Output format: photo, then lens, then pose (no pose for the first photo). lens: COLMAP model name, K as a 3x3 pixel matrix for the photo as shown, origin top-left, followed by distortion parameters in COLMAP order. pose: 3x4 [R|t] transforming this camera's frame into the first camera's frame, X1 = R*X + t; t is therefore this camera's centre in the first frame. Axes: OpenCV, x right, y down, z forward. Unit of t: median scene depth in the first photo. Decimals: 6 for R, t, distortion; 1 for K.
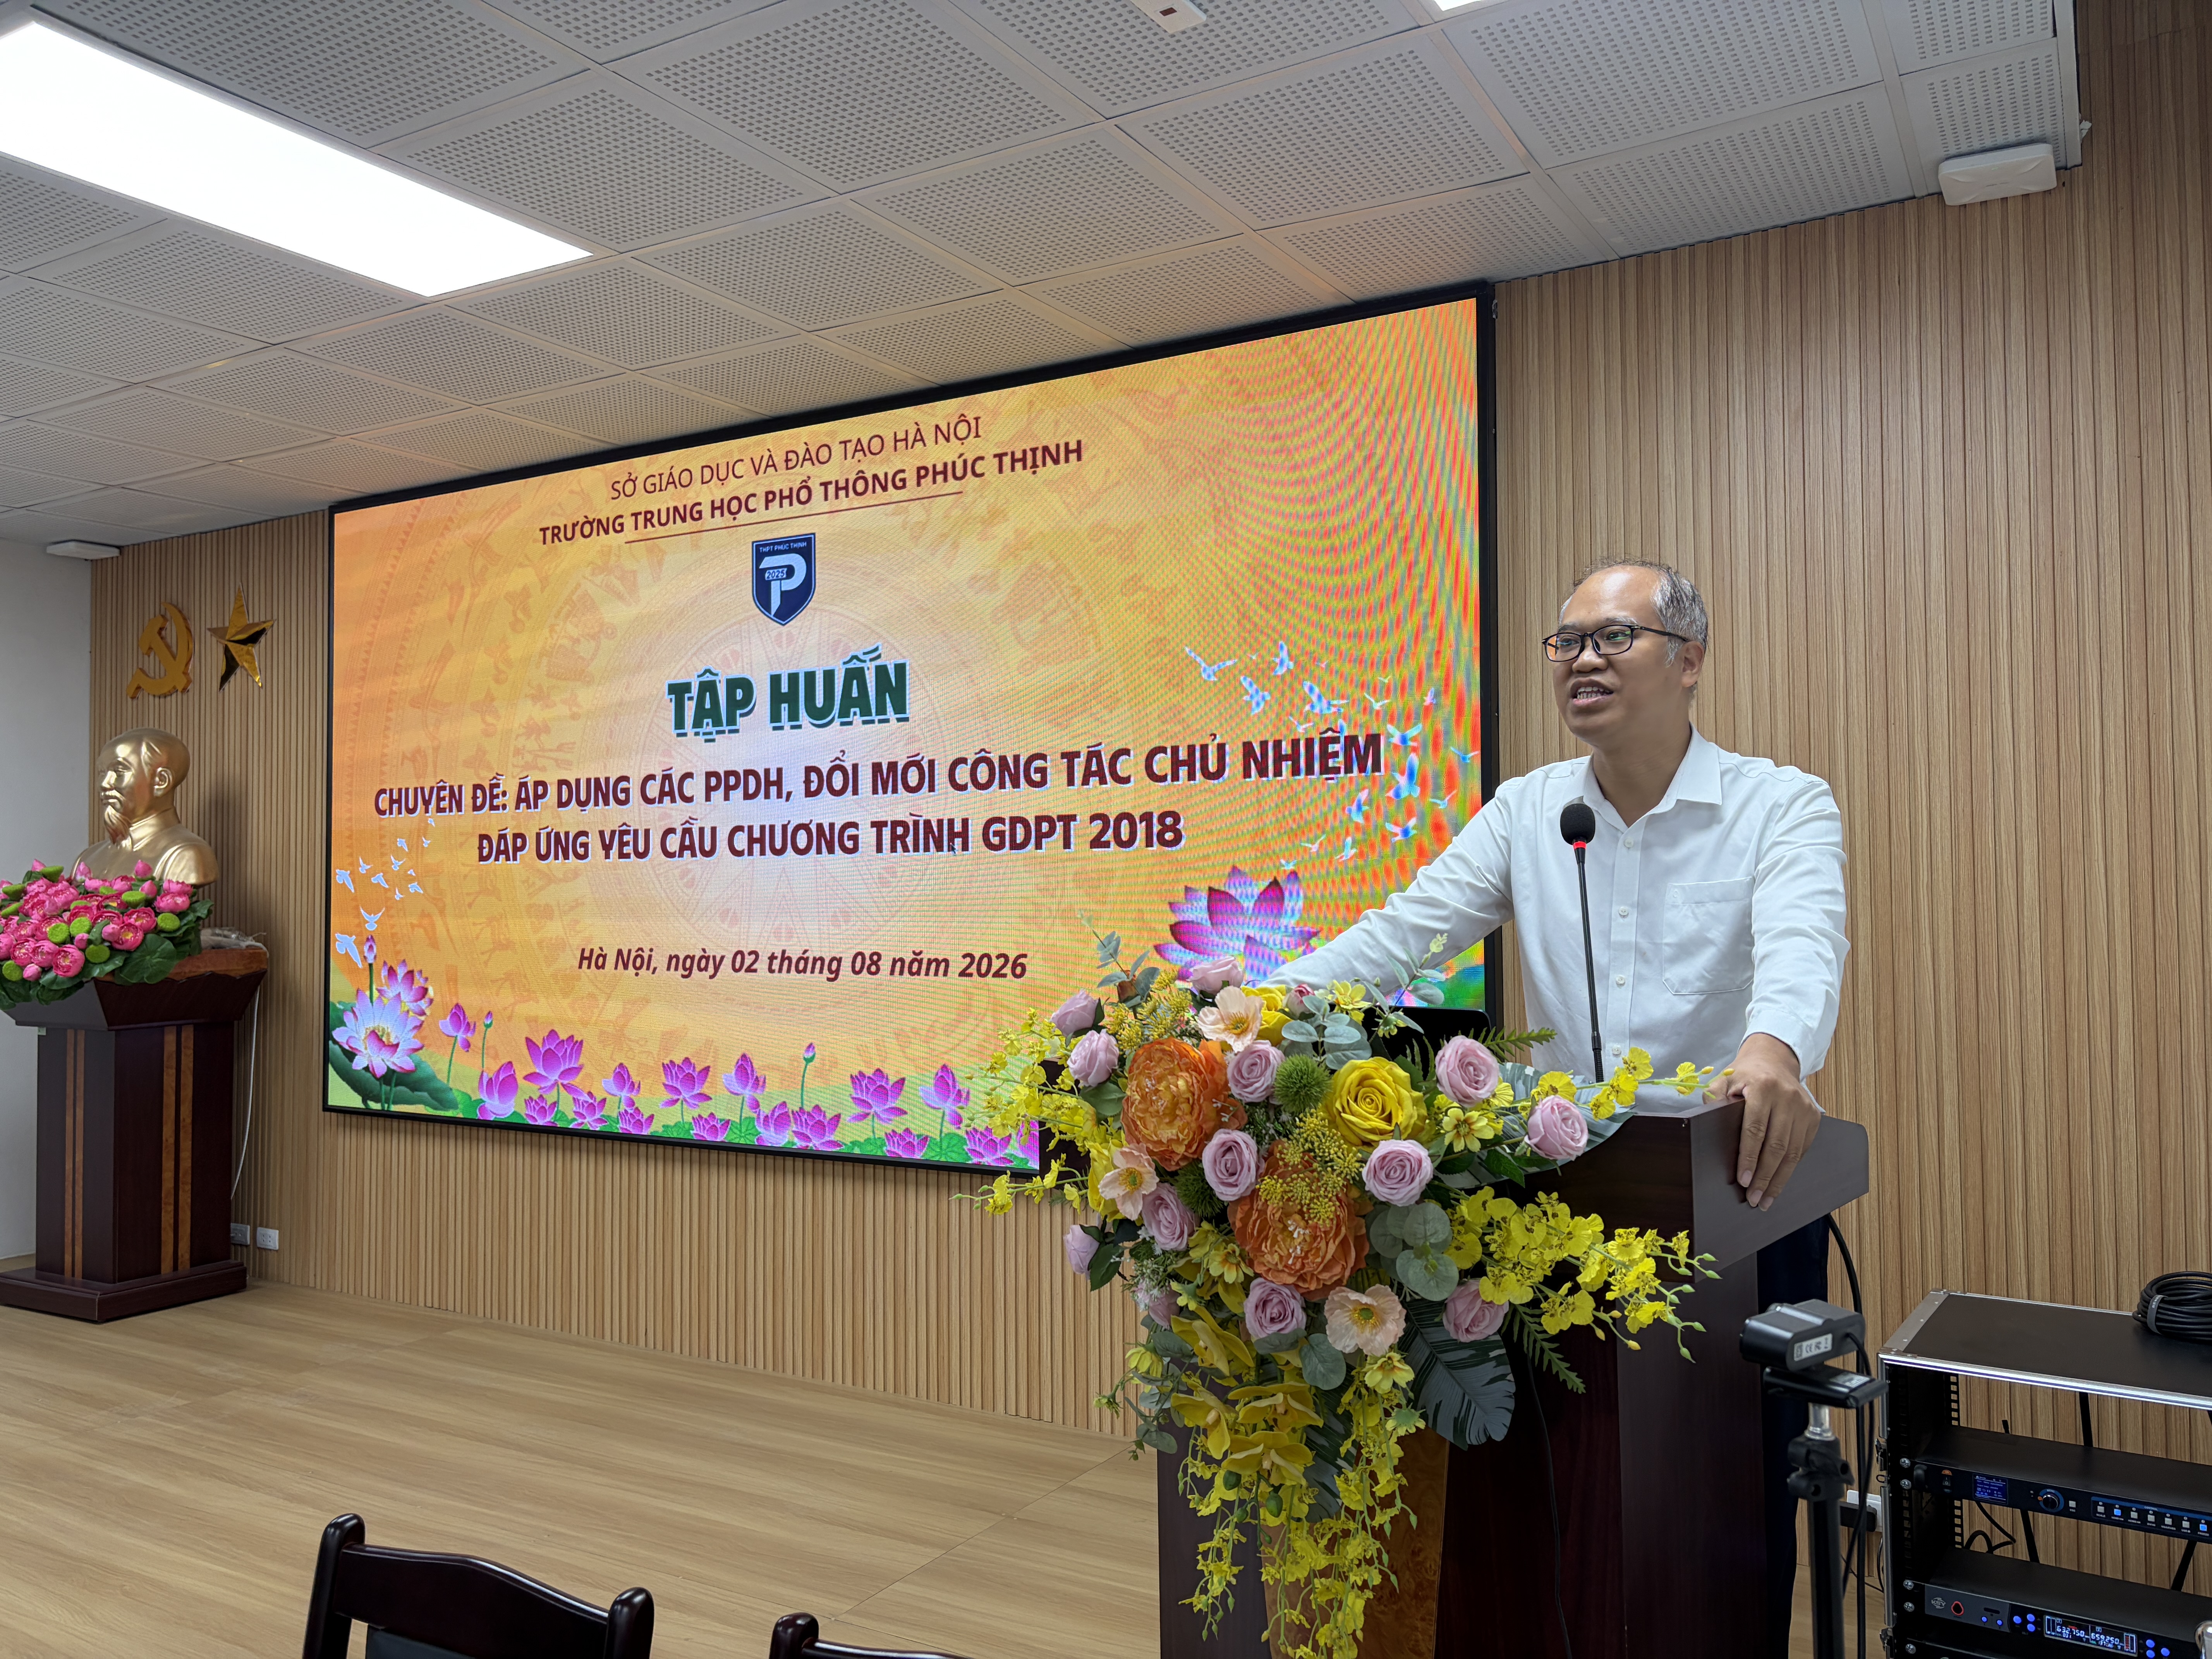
lens RADIAL K [[1666.8, 0, 1106.5], [0, 1666.8, 820.2], [0, 0, 1]] dist [0.057387, -0.059711]
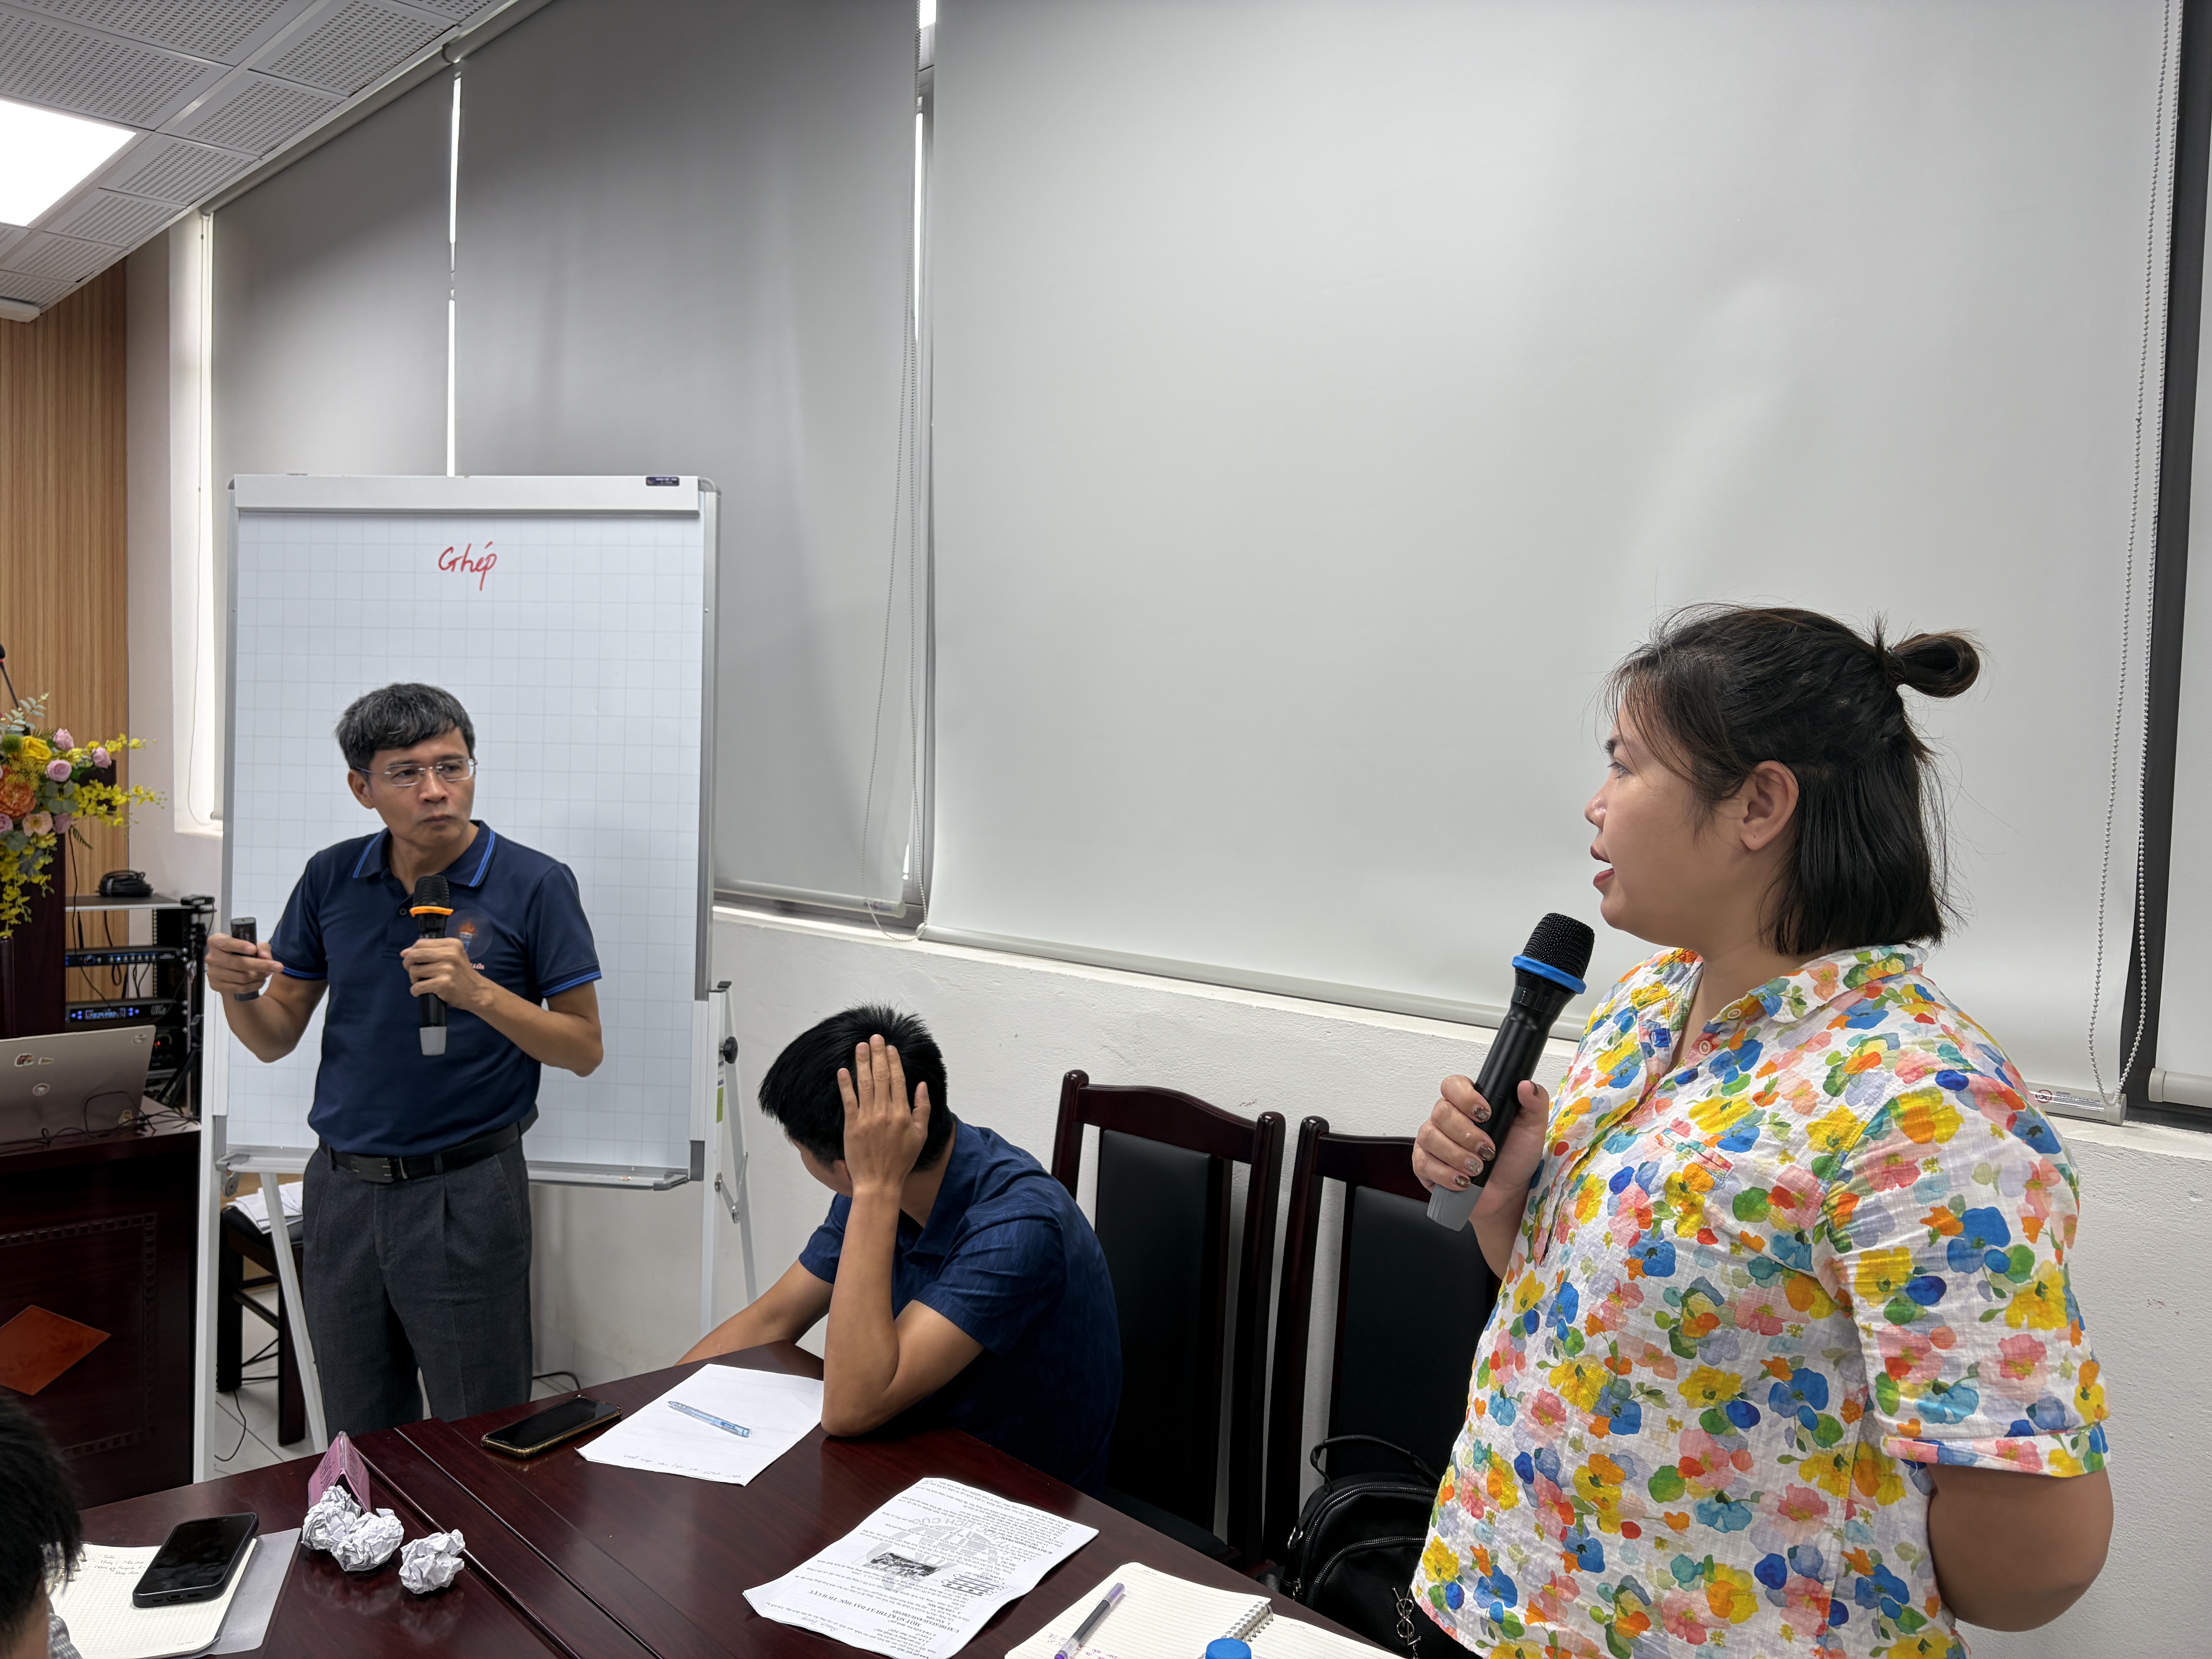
lens RADIAL K [[1661.2, 0, 1100.8], [0, 1661.2, 838.2], [0, 0, 1]] dist [-0.032788, -0.001769]
pose [[0.247058, -0.037173, 0.968287, -0.727829], [-0.053913, 0.997189, 0.052039, 0.027981], [-0.967500, -0.065060, 0.244359, -0.496809]]
